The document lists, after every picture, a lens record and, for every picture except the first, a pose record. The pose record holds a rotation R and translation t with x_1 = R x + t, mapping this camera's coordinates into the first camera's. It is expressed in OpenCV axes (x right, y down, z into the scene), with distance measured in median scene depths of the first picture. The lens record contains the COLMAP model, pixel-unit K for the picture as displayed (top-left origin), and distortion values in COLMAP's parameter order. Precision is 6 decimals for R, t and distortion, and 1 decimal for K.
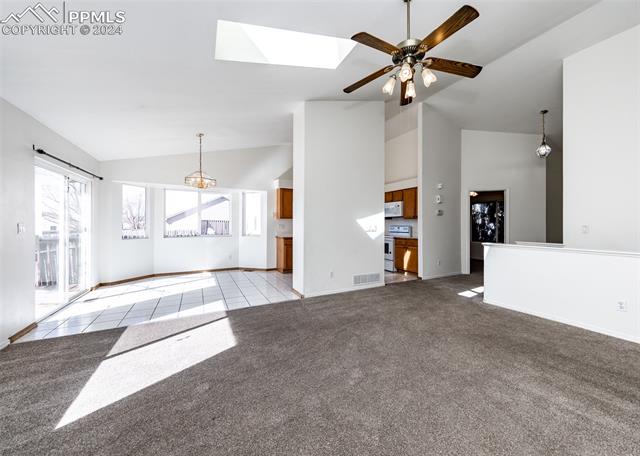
lens RADIAL K [[240.5, 0, 333.6], [0, 240.5, 222.1], [0, 0, 1]] dist [-0.002001, 0.000105]
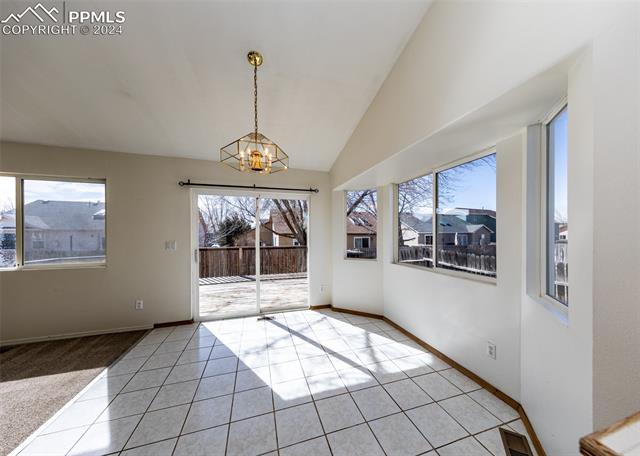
lens RADIAL K [[219.5, 0, 329.9], [0, 219.5, 235.2], [0, 0, 1]] dist [0.004237, -0.000116]
pose [[-0.181237, 0.005702, -0.983423, -0.147666], [0.012294, 0.999918, 0.003532, -0.013325], [0.983363, -0.011450, -0.181292, 1.146130]]
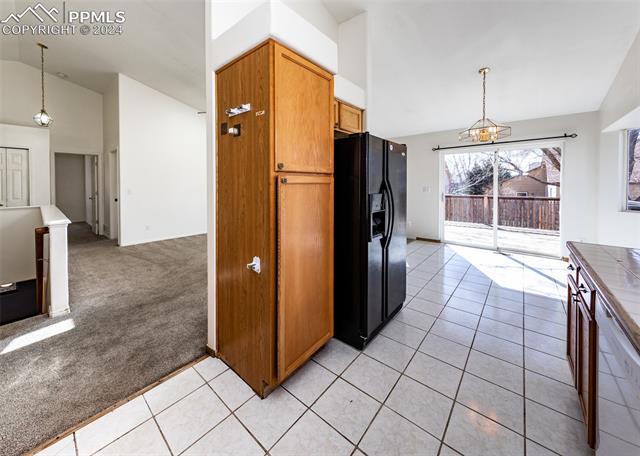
lens RADIAL K [[246.6, 0, 302.1], [0, 246.6, 188.8], [0, 0, 1]] dist [0.007825, -0.001349]
pose [[-0.944904, 0.006723, -0.327280, 0.218926], [0.004053, 0.999953, 0.008837, -0.004313], [0.327324, 0.007024, -0.944886, 1.452600]]
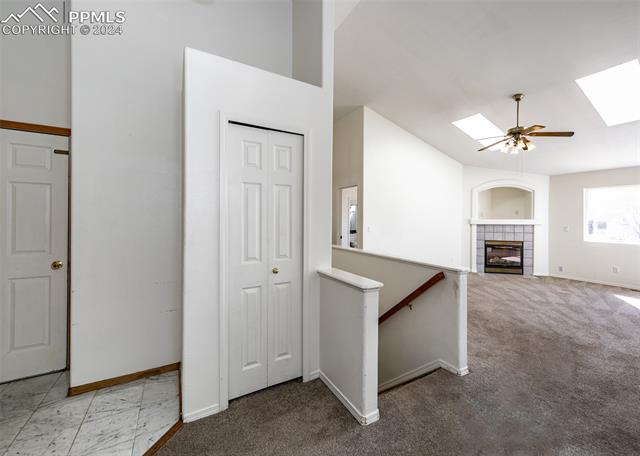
lens RADIAL K [[275.9, 0, 322.0], [0, 275.9, 219.4], [0, 0, 1]] dist [0.003665, -0.000895]
pose [[-0.999777, -0.007973, -0.019535, 0.773956], [-0.007820, 0.999939, -0.007853, -0.016054], [0.019597, -0.007698, -0.999778, 1.309578]]
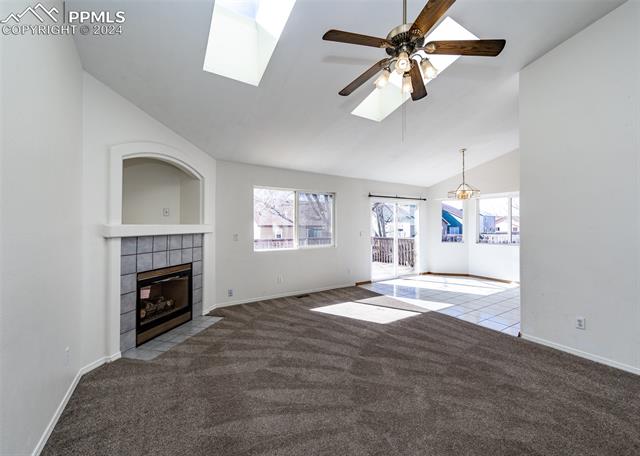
lens RADIAL K [[257.9, 0, 334.9], [0, 257.9, 220.4], [0, 0, 1]] dist [0.001452, 0.000002]
pose [[0.078072, -0.020418, -0.996739, 0.524881], [0.009742, 0.999758, -0.019717, -0.027648], [0.996900, -0.008171, 0.078252, 0.313271]]
